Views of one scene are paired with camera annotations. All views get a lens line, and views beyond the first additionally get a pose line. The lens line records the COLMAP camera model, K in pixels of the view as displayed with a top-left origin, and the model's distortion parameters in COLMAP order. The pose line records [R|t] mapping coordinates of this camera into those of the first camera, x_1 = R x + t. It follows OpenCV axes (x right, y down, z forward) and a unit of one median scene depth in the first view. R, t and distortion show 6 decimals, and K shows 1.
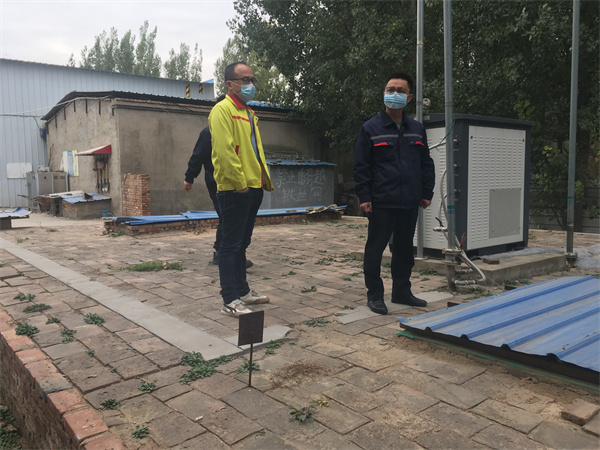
lens RADIAL K [[511.6, 0, 300.7], [0, 511.6, 222.2], [0, 0, 1]] dist [0.064423, -0.000136]
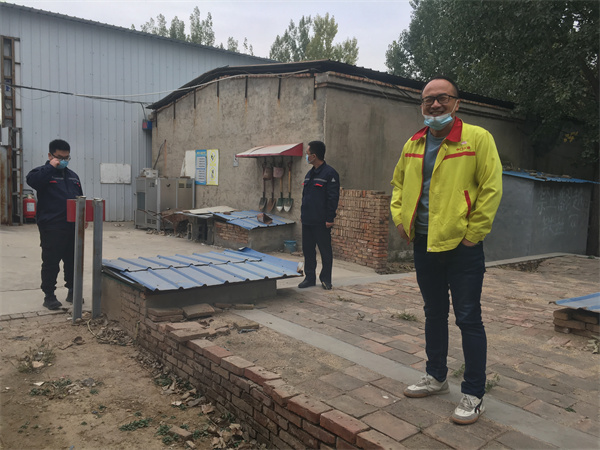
lens RADIAL K [[511.6, 0, 299.3], [0, 511.6, 224.0], [0, 0, 1]] dist [0.064423, -0.000136]
pose [[0.999192, 0.039925, -0.004660, -0.333012], [-0.039974, 0.999141, -0.010921, -0.034243], [0.004219, 0.011099, 0.999930, 0.306469]]
